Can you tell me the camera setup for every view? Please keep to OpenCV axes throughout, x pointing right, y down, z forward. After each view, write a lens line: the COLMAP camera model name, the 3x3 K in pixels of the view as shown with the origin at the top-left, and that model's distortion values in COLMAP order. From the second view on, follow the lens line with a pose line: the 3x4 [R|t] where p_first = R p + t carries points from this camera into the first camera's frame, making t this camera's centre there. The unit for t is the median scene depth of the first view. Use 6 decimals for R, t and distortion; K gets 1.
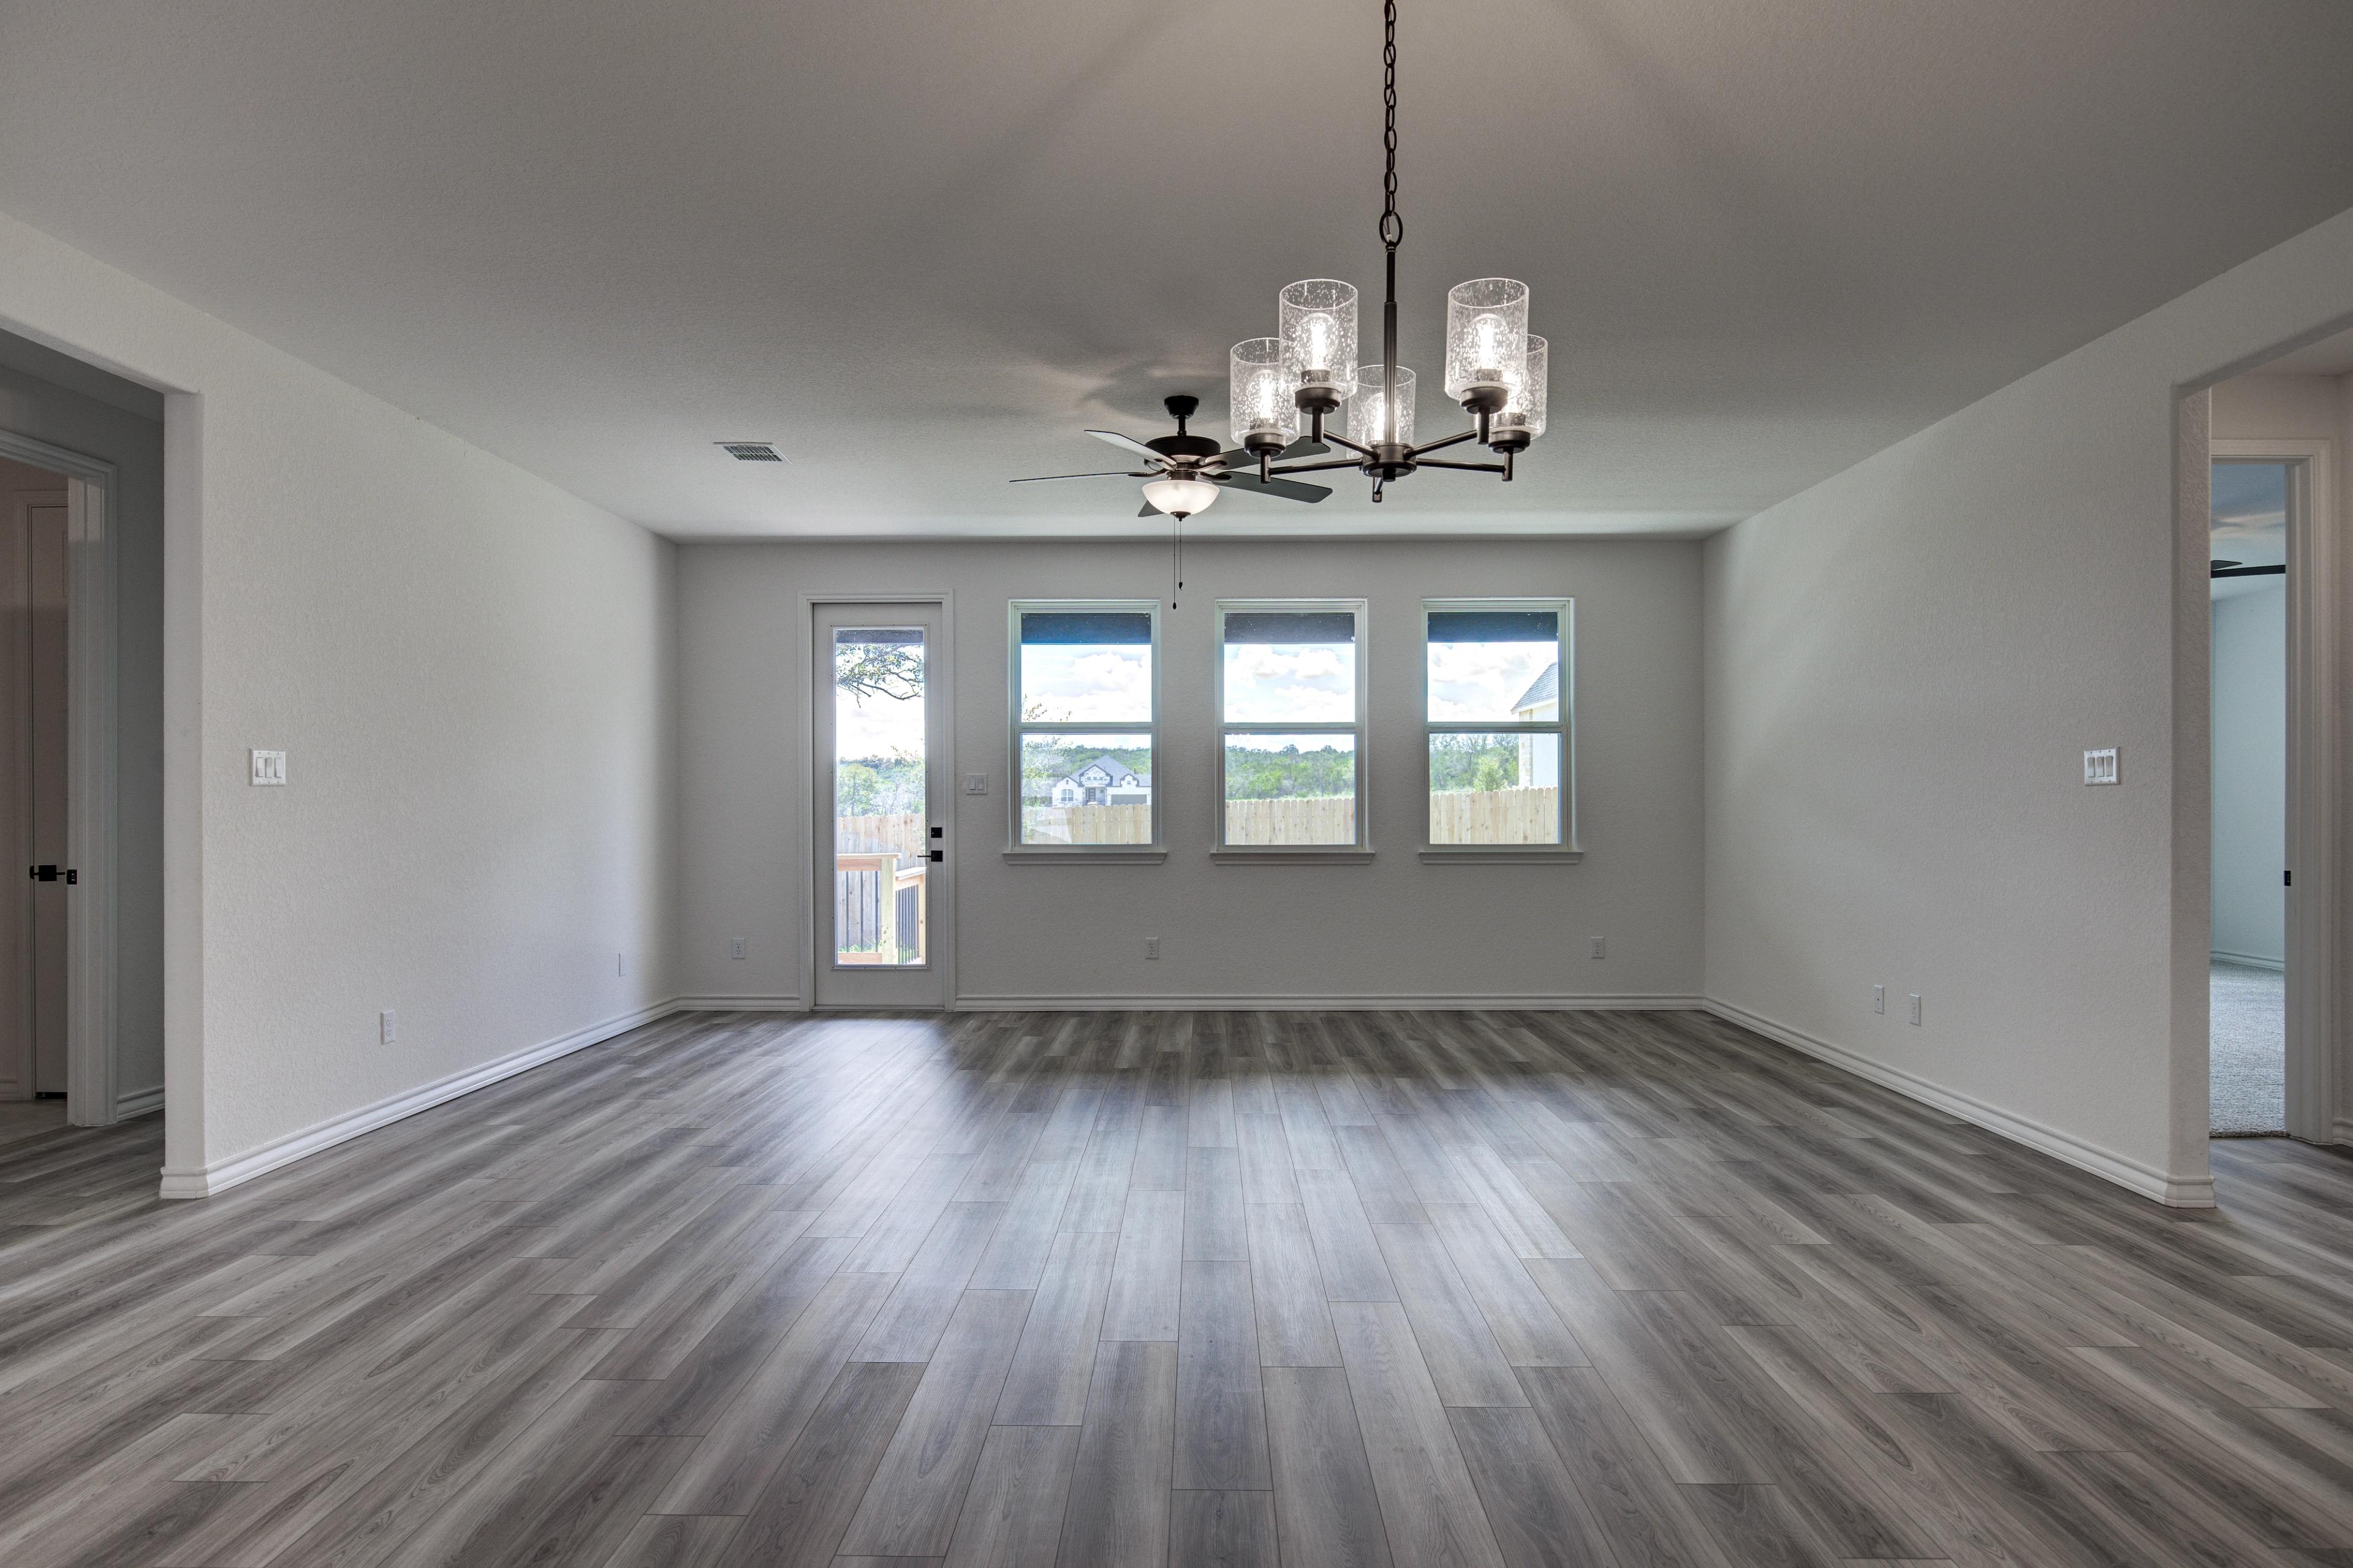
lens RADIAL K [[1364.7, 0, 1182.3], [0, 1364.7, 795.2], [0, 0, 1]] dist [-0.013382, 0.002021]
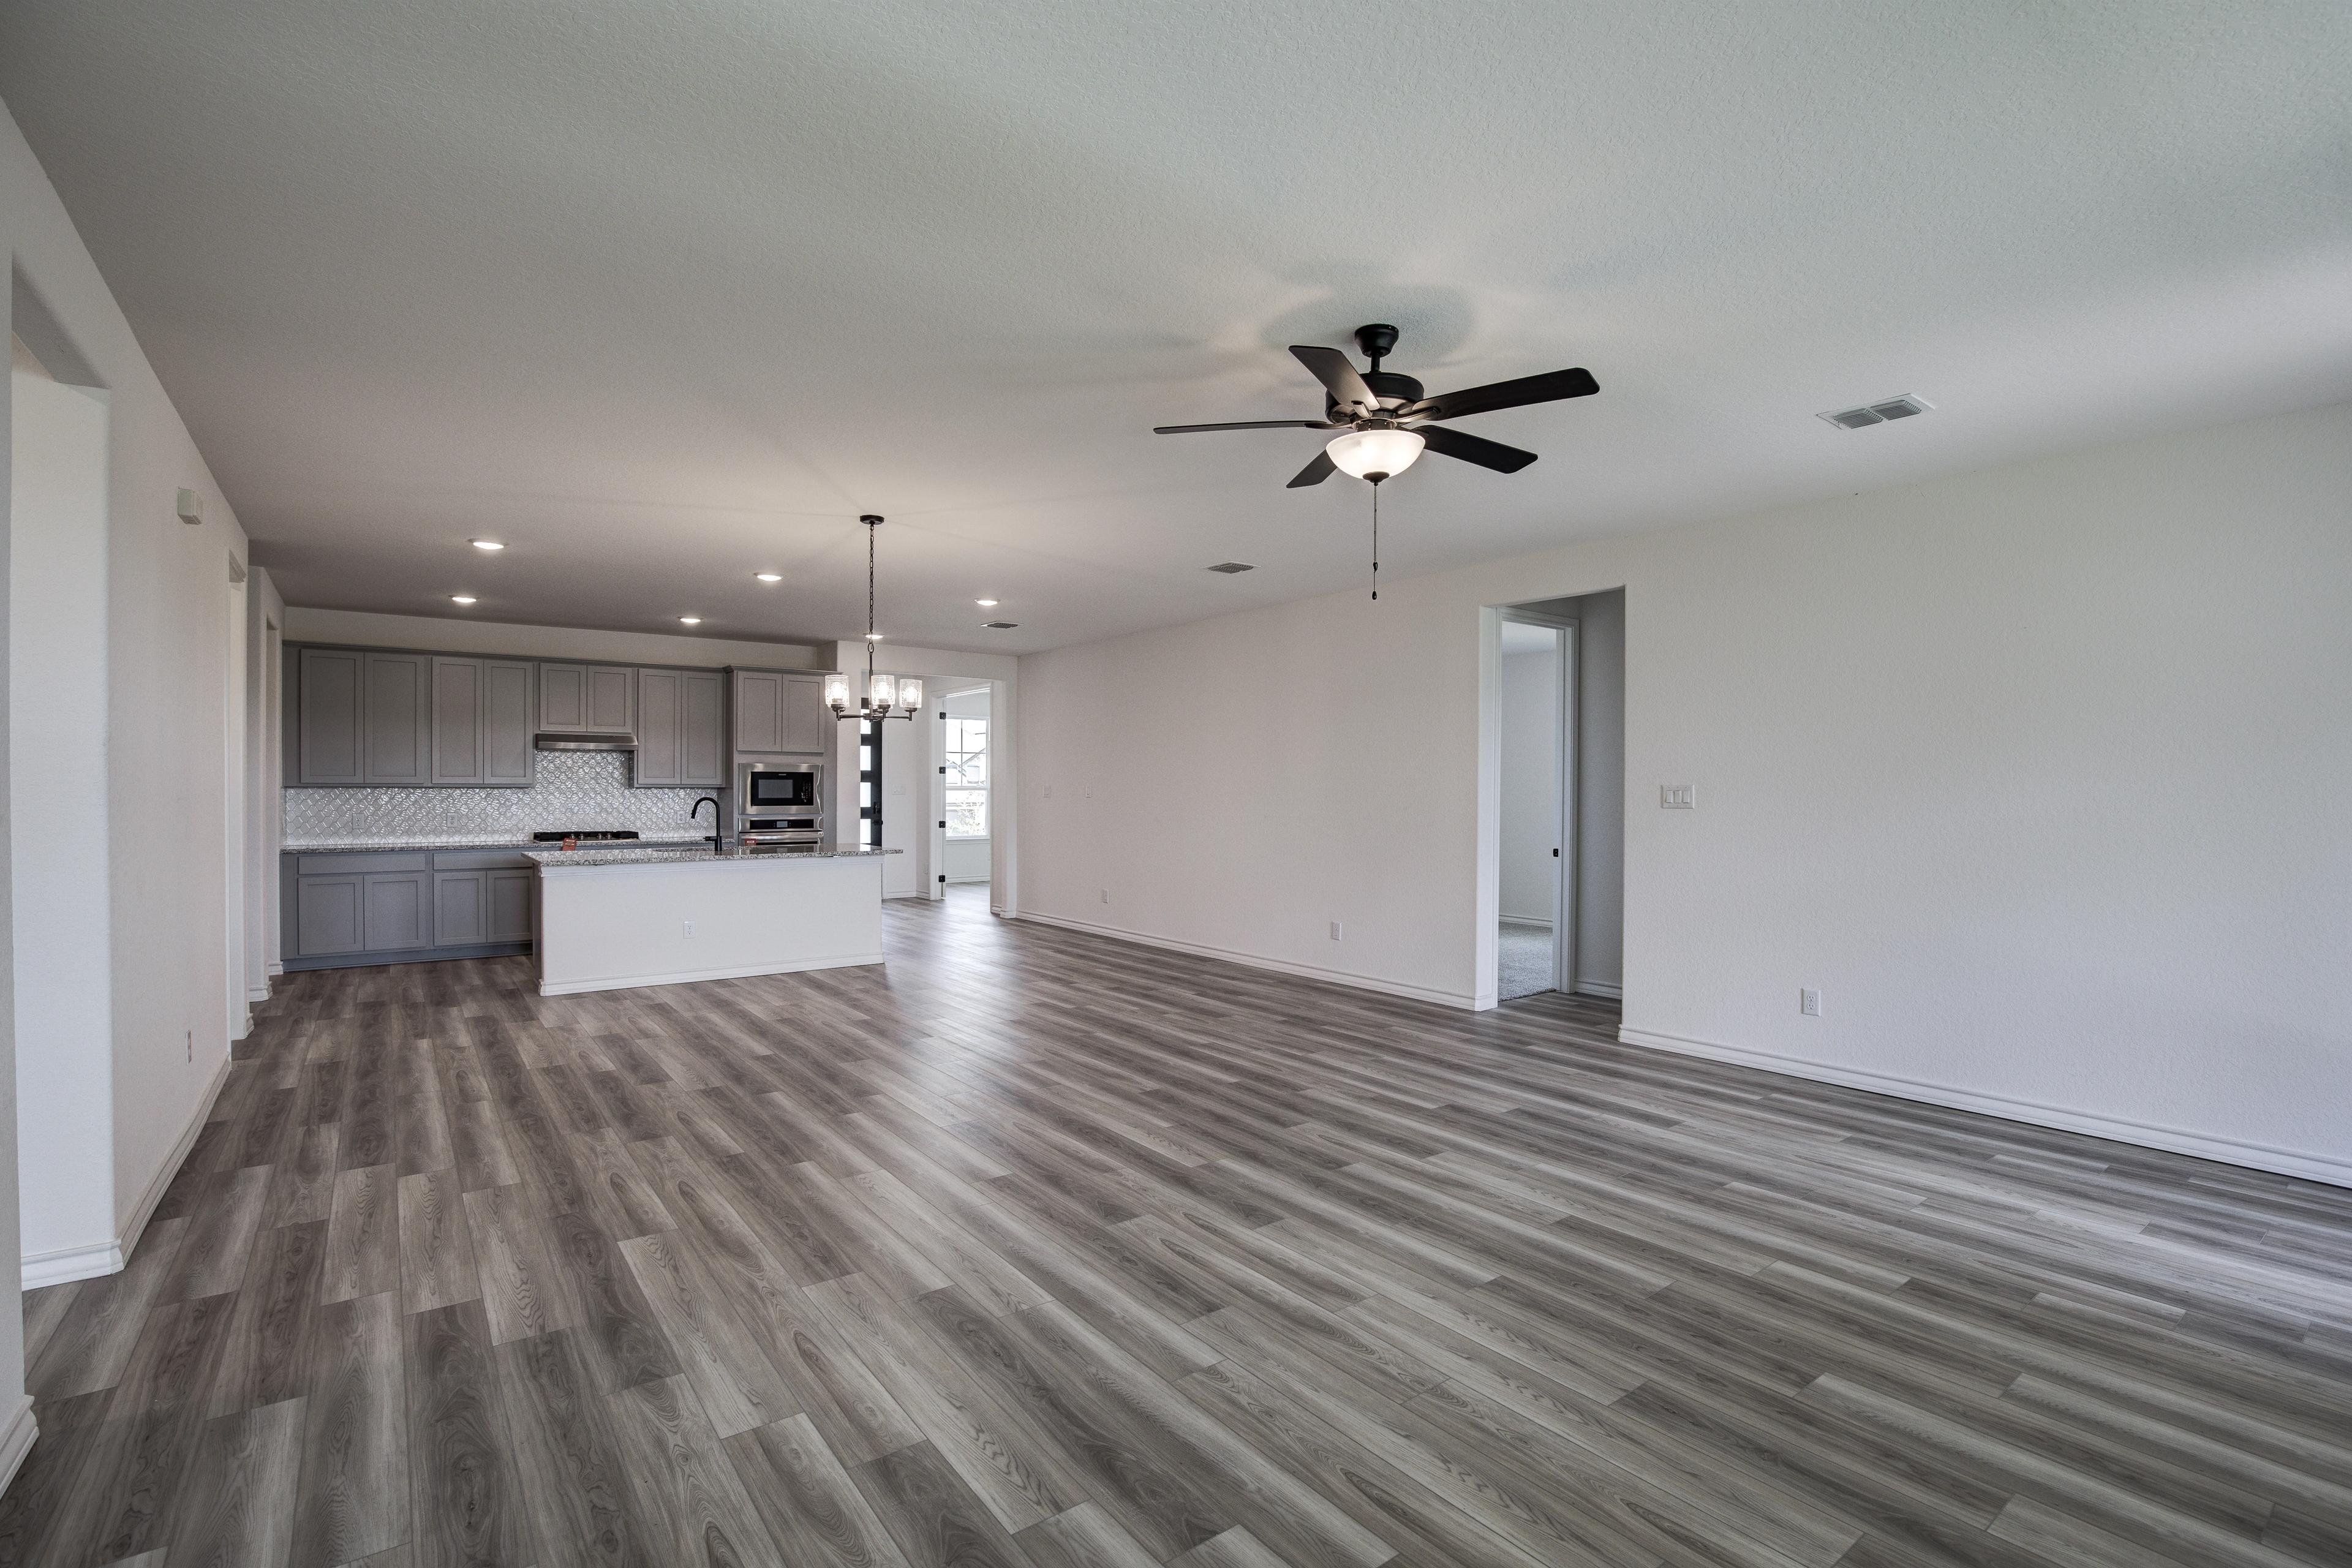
lens RADIAL K [[1079.2, 0, 1189.5], [0, 1079.2, 783.2], [0, 0, 1]] dist [-0.025193, 0.001787]
pose [[-0.785741, -0.003273, -0.618546, 0.319810], [0.001187, 0.999976, -0.006799, -0.016426], [0.618554, -0.006077, -0.785719, 0.967558]]
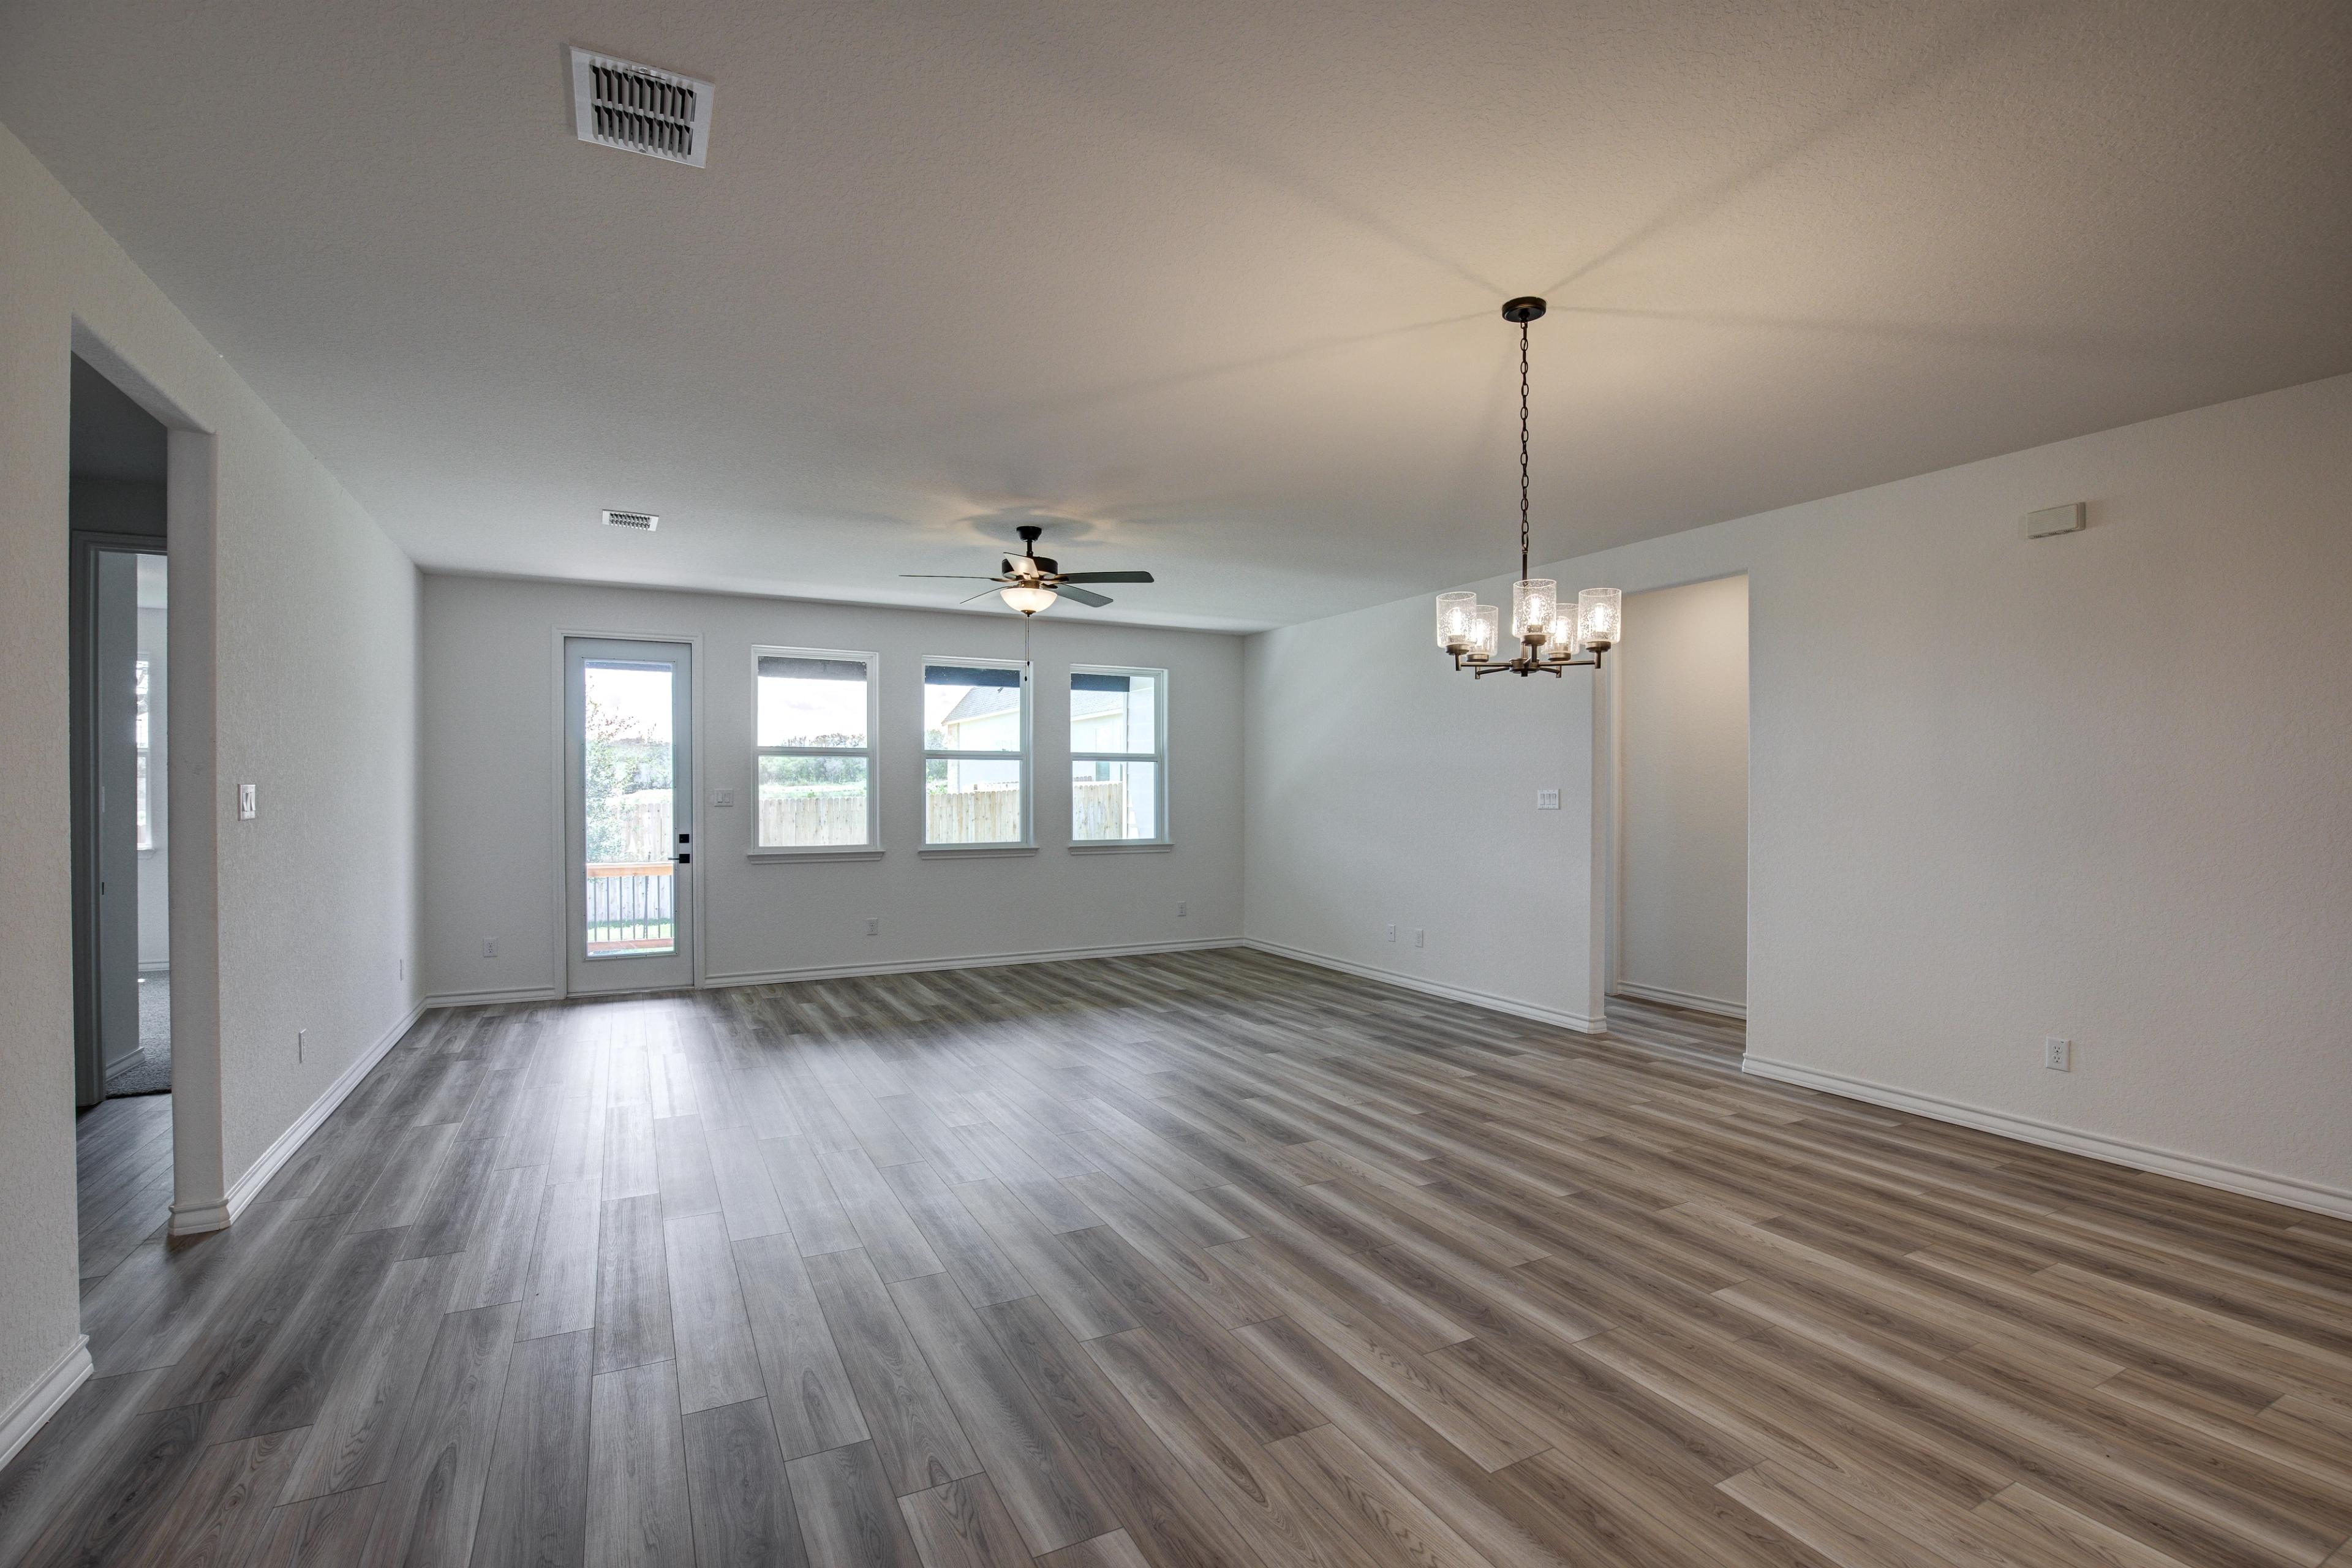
lens RADIAL K [[1072.5, 0, 1189.4], [0, 1072.5, 793.5], [0, 0, 1]] dist [-0.031949, 0.000845]
pose [[0.876954, 0.001075, 0.480573, -0.256008], [-0.004825, 0.999967, 0.006568, -0.021092], [-0.480550, -0.008078, 0.876930, -0.017372]]
